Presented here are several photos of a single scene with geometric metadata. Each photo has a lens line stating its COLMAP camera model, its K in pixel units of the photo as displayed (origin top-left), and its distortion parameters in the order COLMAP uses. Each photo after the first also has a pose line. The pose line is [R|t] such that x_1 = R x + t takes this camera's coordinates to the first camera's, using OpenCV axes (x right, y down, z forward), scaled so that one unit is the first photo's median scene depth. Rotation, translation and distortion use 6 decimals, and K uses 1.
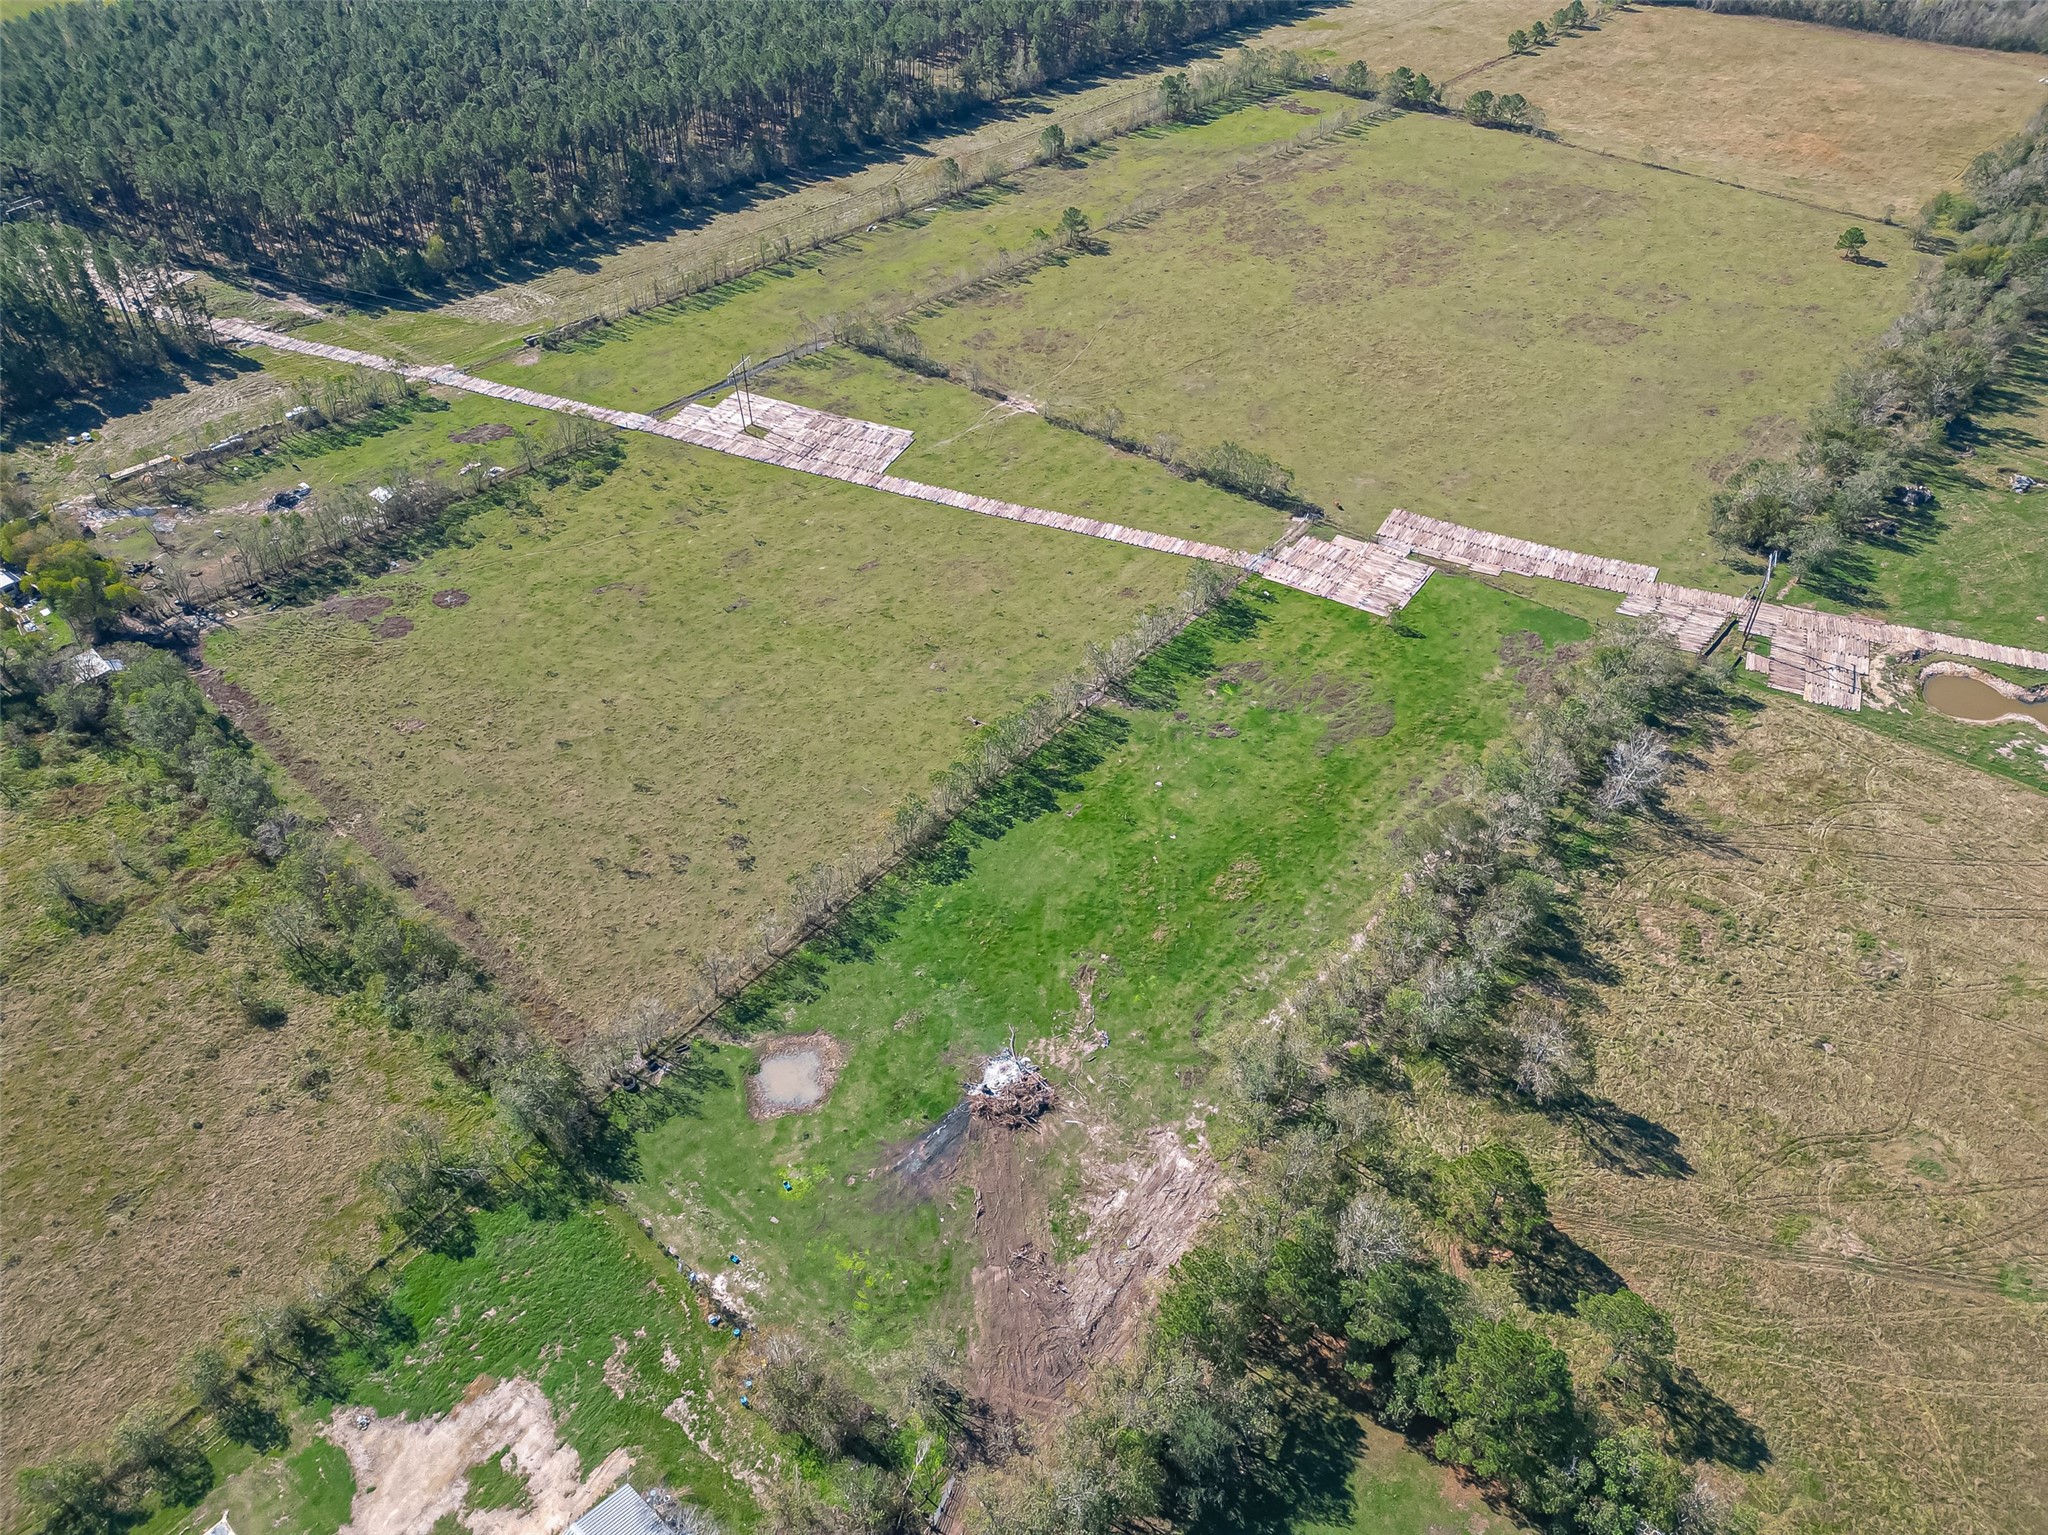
lens RADIAL K [[1420.4, 0, 1023.6], [0, 1420.4, 768.8], [0, 0, 1]] dist [0.081059, -0.076748]
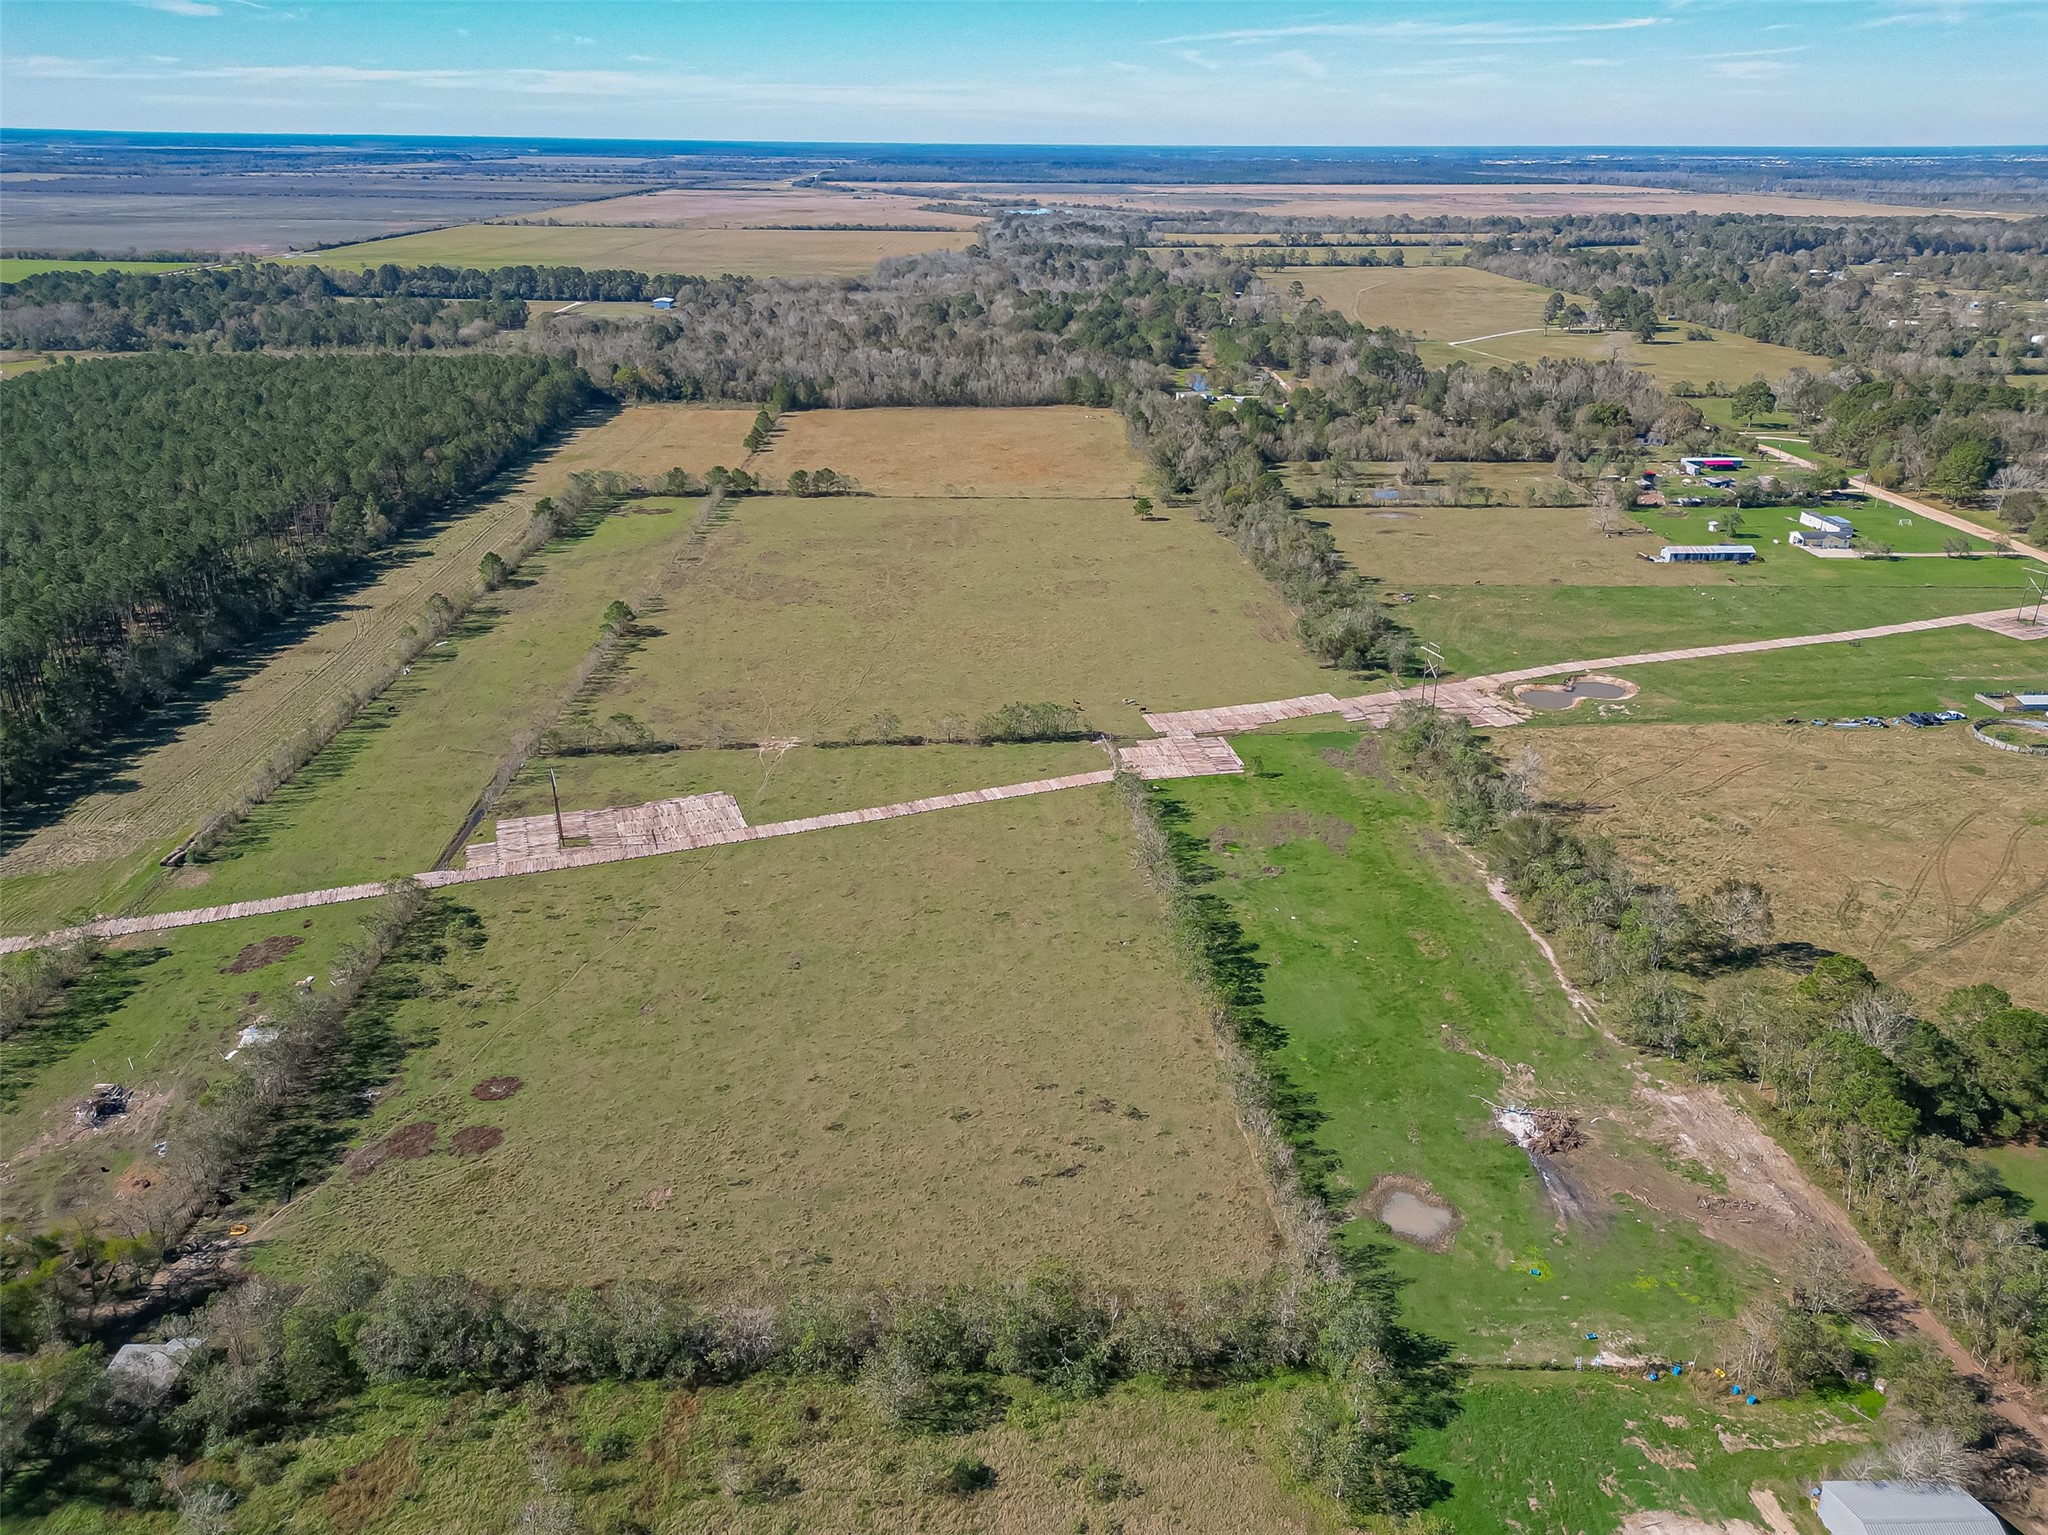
lens RADIAL K [[1423.8, 0, 1024.0], [0, 1423.8, 767.5], [0, 0, 1]] dist [0.077755, -0.072119]
pose [[0.724341, -0.282758, 0.628791, -0.644610], [0.451693, 0.883659, -0.122963, -0.045703], [-0.520868, 0.373087, 0.767790, 0.167372]]
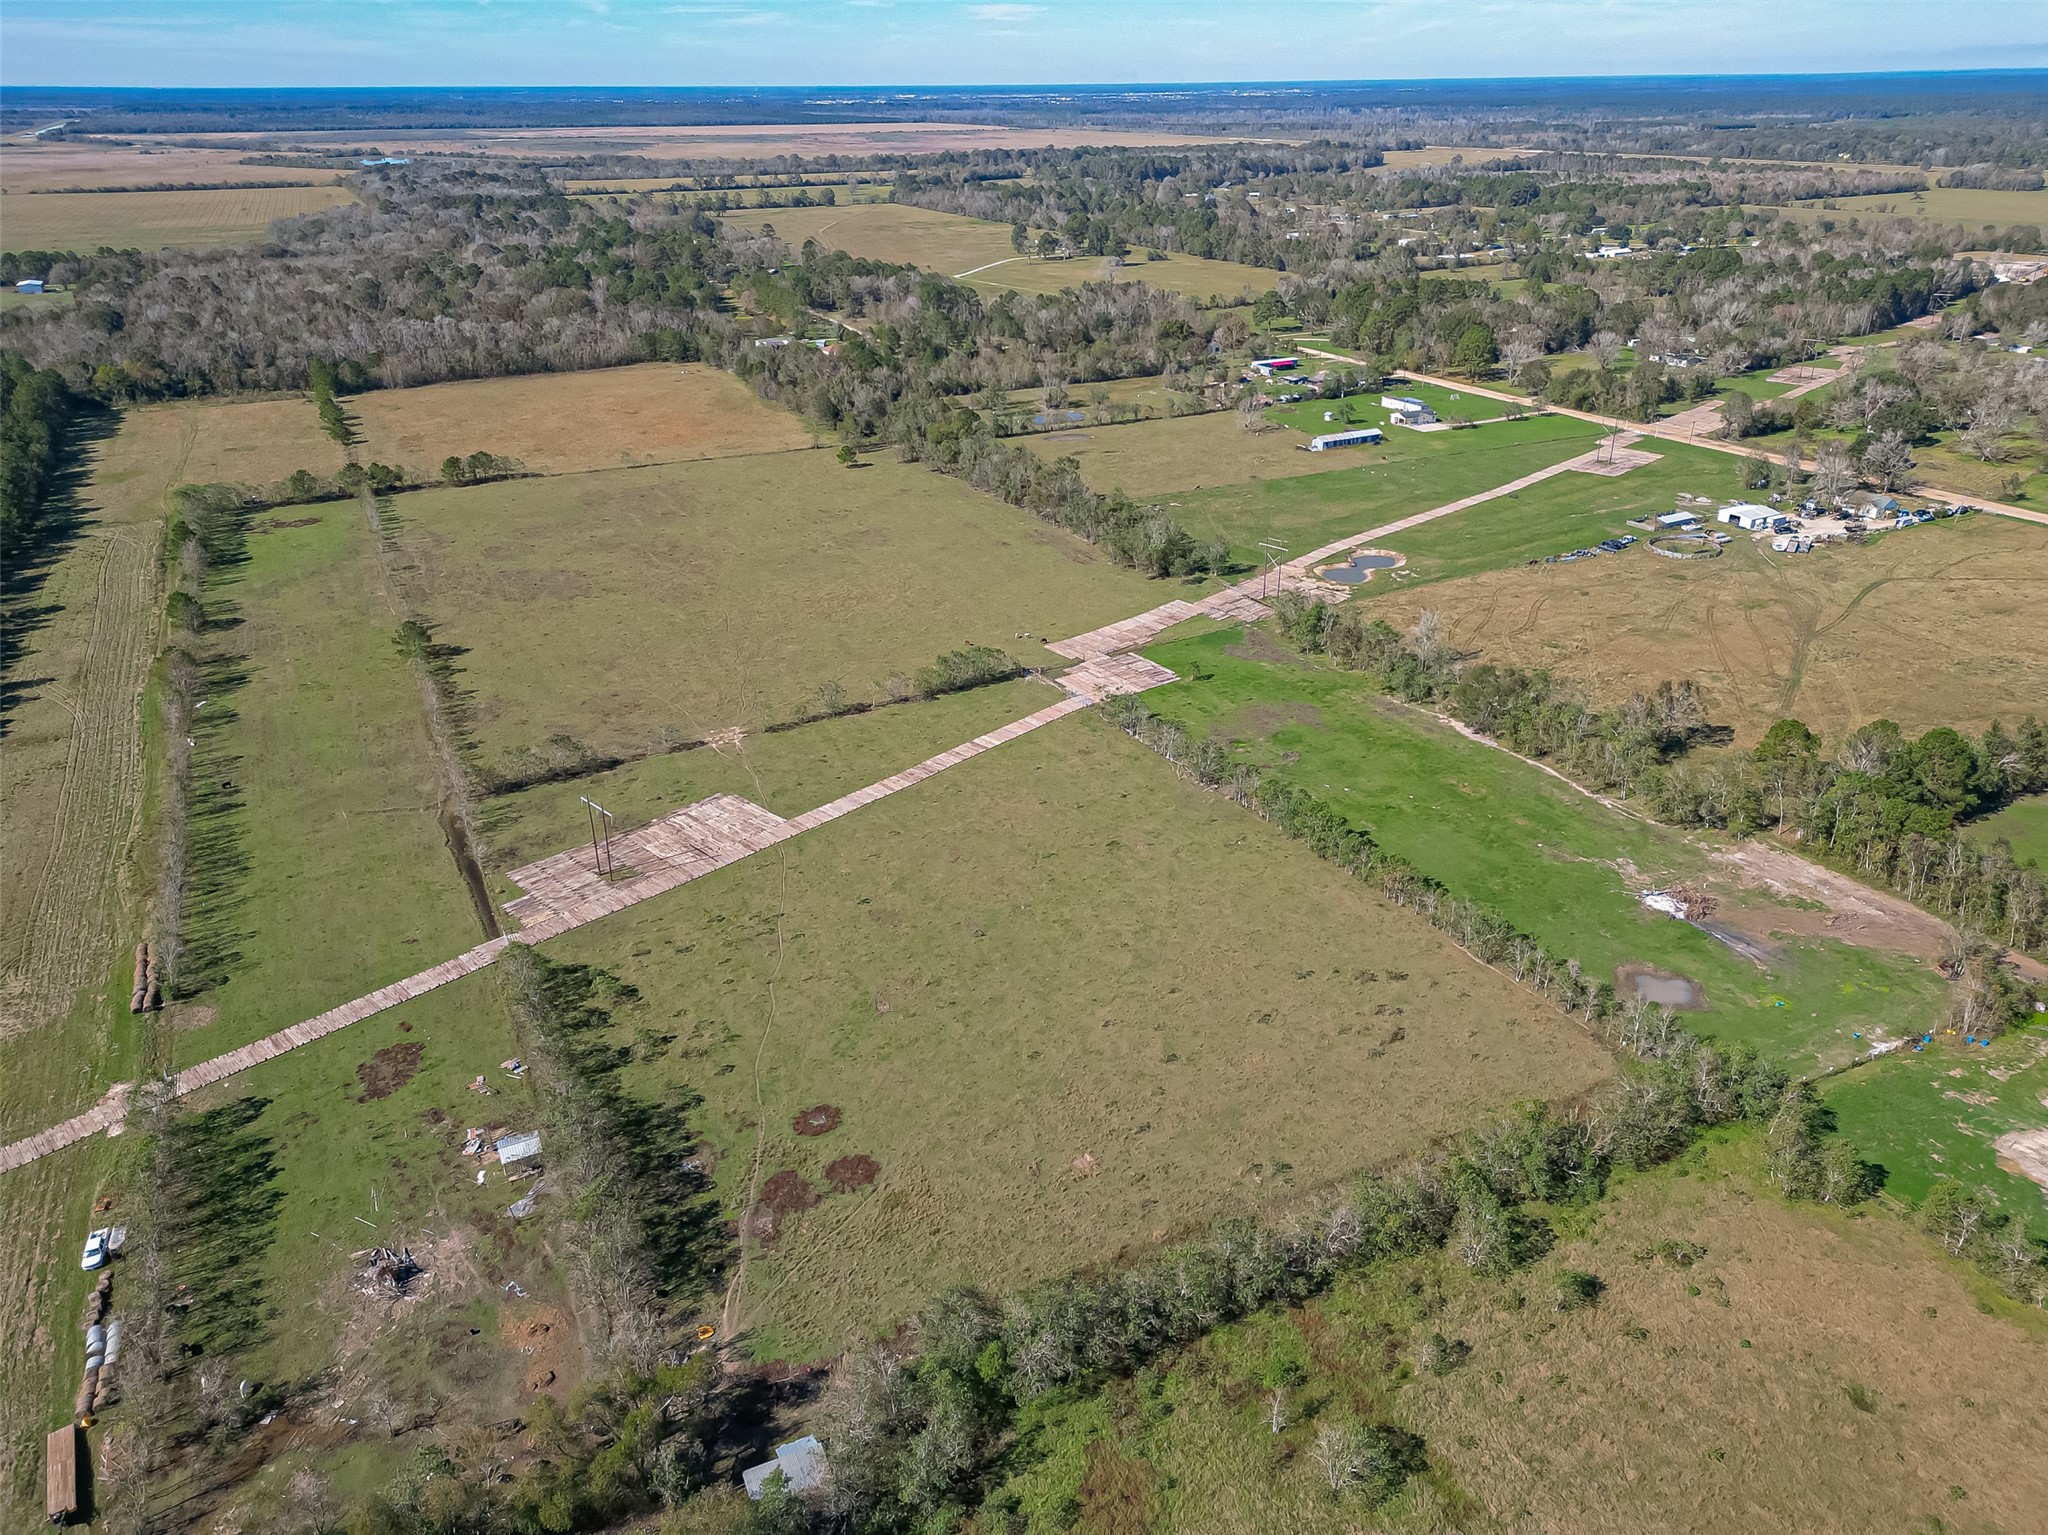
lens RADIAL K [[1423.8, 0, 1024.0], [0, 1423.8, 767.5], [0, 0, 1]] dist [0.077755, -0.072119]
pose [[0.366938, -0.415603, 0.832244, -0.907244], [0.617790, 0.777740, 0.116000, -0.282558], [-0.695479, 0.471588, 0.542138, 0.441012]]
